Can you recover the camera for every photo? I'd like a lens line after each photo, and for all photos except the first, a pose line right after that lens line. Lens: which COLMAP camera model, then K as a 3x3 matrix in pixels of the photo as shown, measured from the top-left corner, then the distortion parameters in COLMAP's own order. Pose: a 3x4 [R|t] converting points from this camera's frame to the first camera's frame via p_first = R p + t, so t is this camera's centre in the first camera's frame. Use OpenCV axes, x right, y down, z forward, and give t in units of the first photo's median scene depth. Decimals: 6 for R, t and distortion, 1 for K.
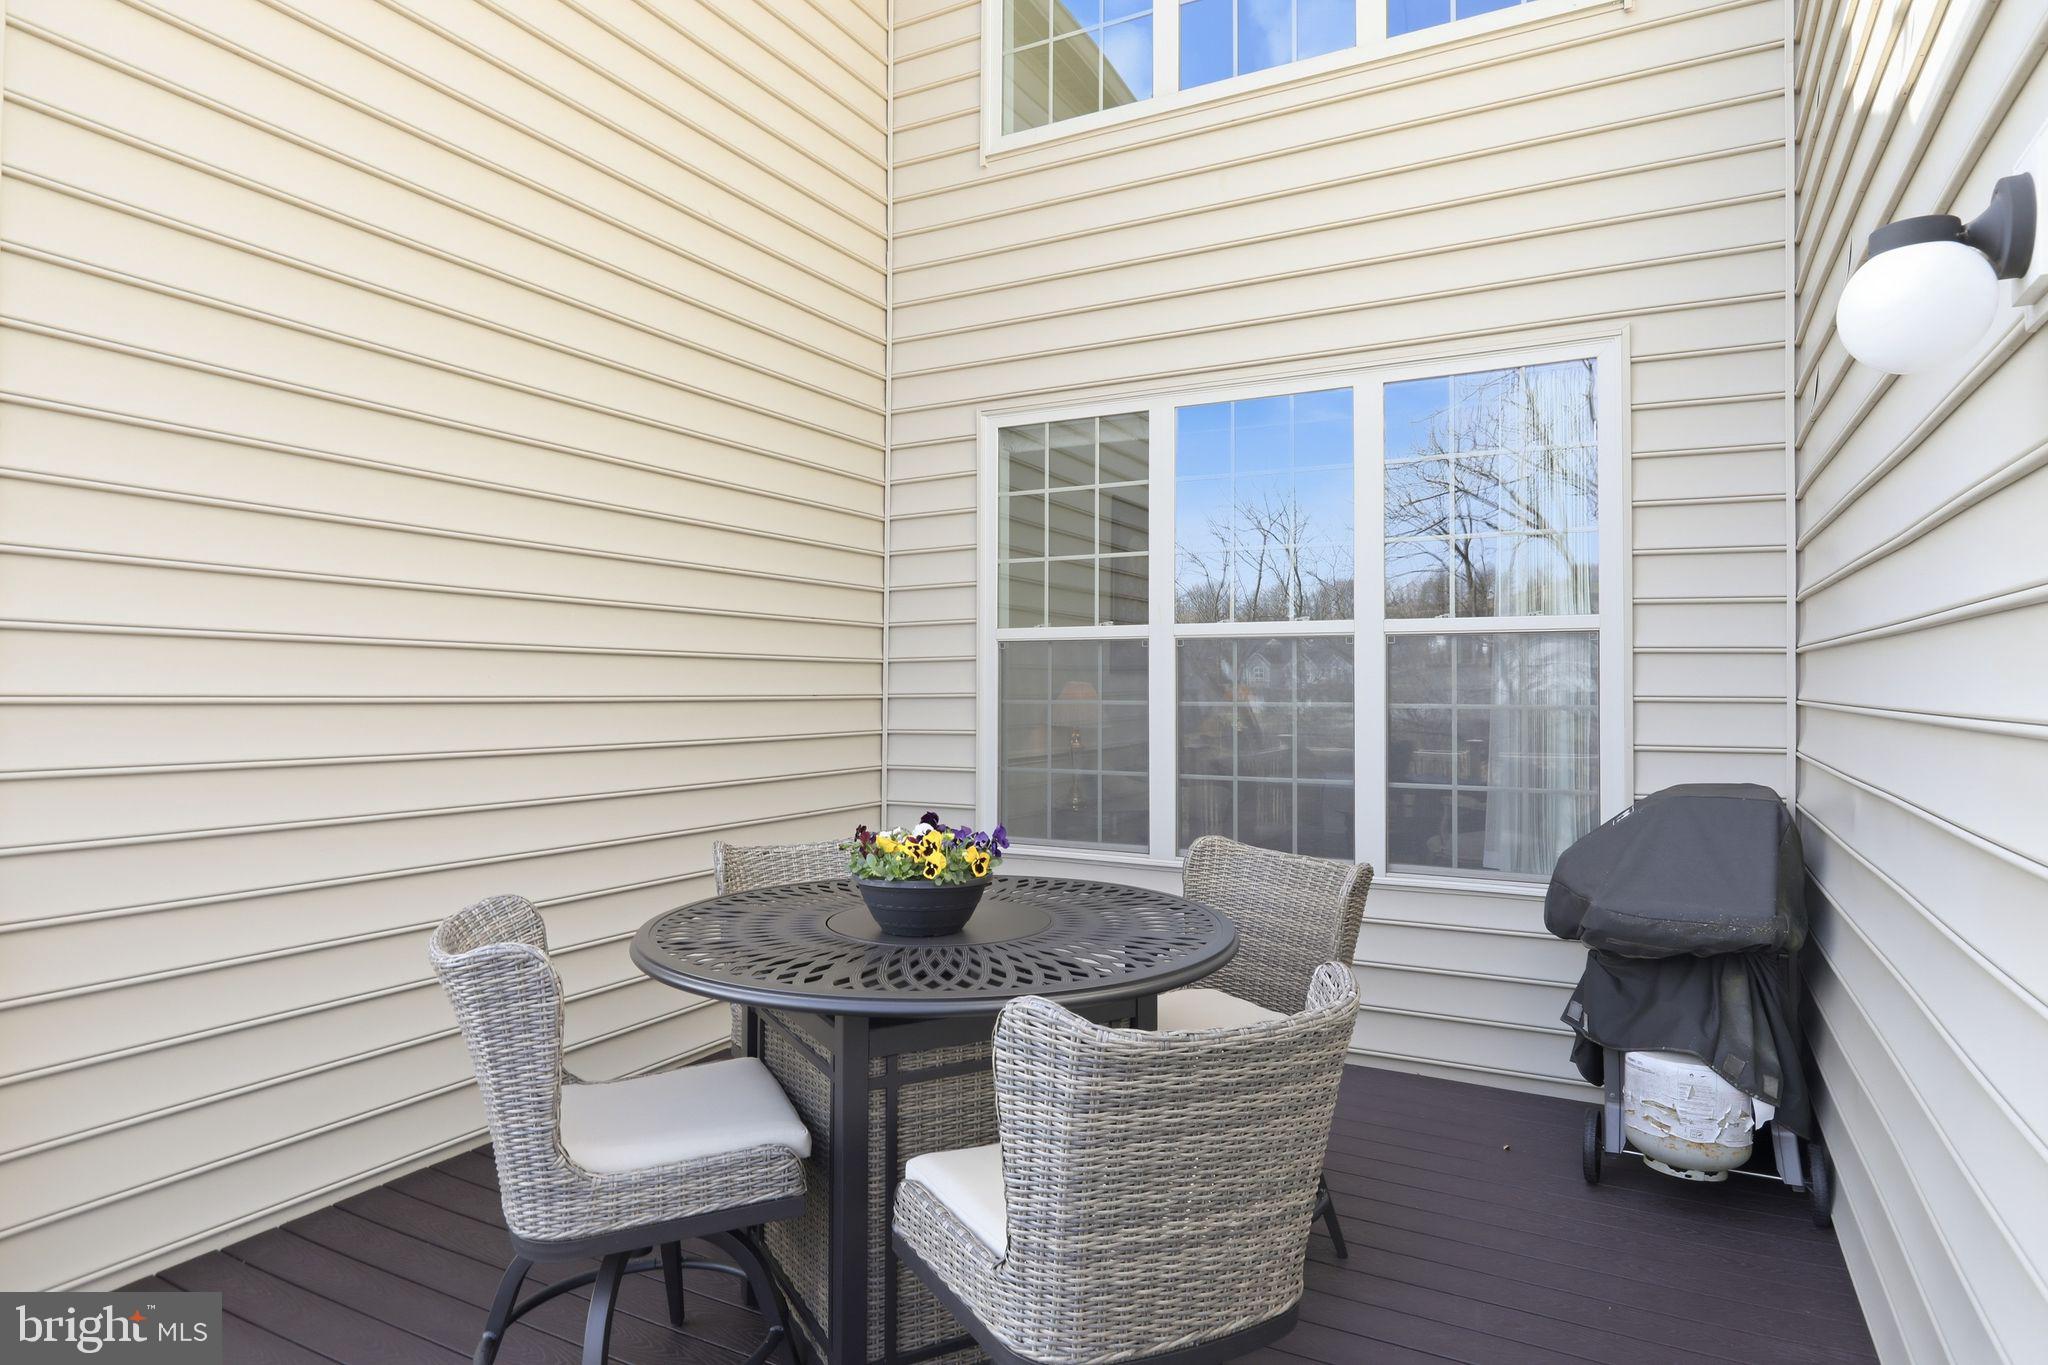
lens RADIAL K [[1181.2, 0, 1024.0], [0, 1181.2, 682.5], [0, 0, 1]] dist [-0.000764, 0.000385]
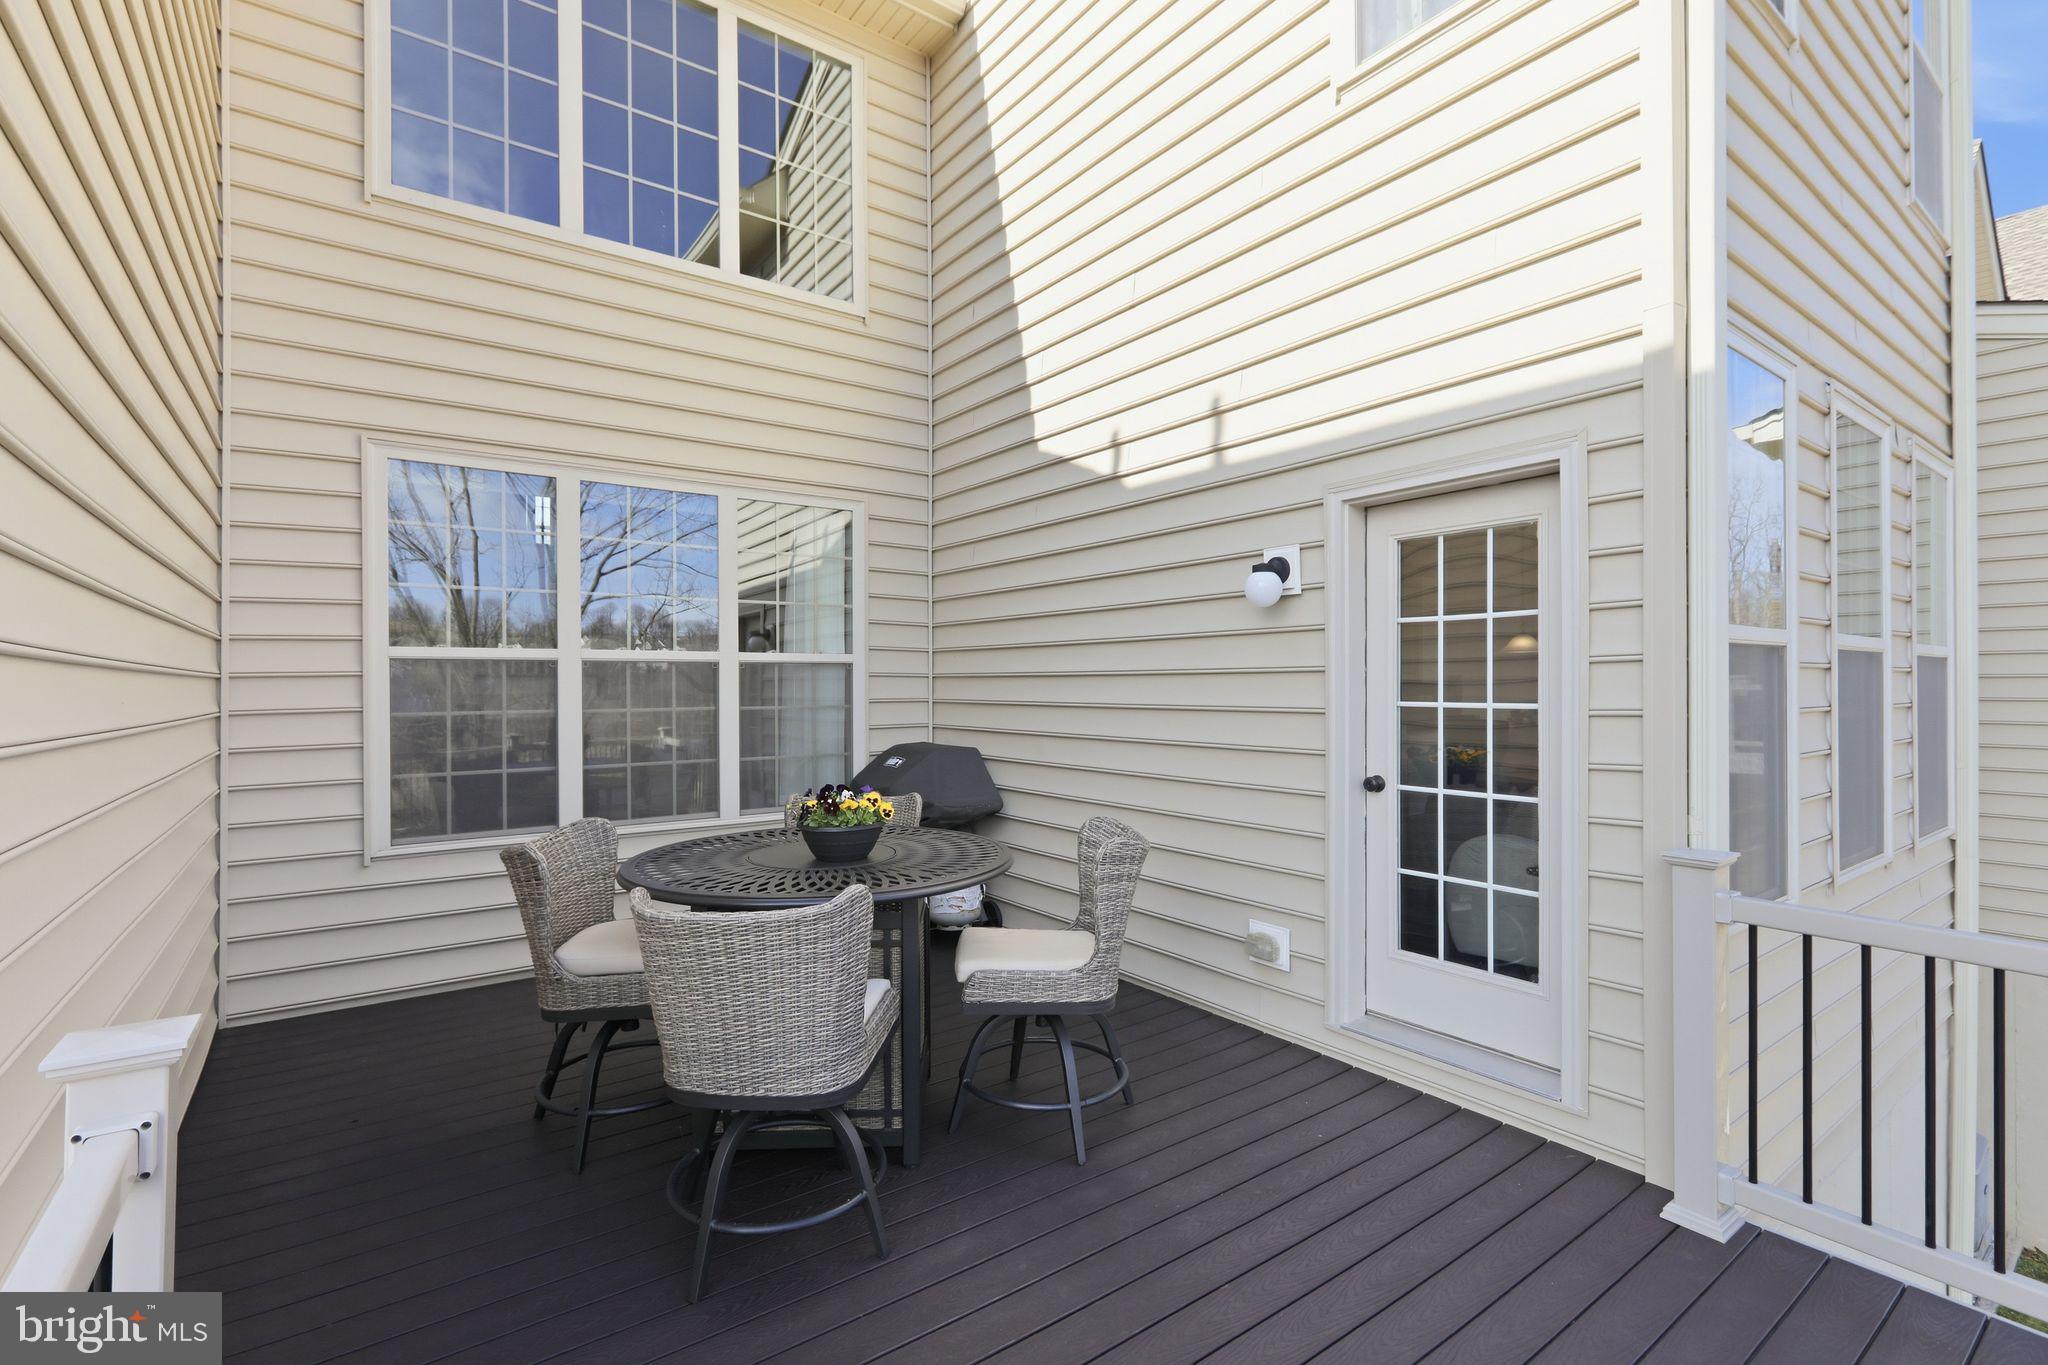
lens RADIAL K [[933.8, 0, 1024.0], [0, 933.8, 682.5], [0, 0, 1]] dist [-0.000251, 0.001461]
pose [[0.424062, 0.004993, 0.905619, -0.592303], [0.013579, 0.999837, -0.011871, 0.004418], [-0.905531, 0.017331, 0.423925, 0.148983]]
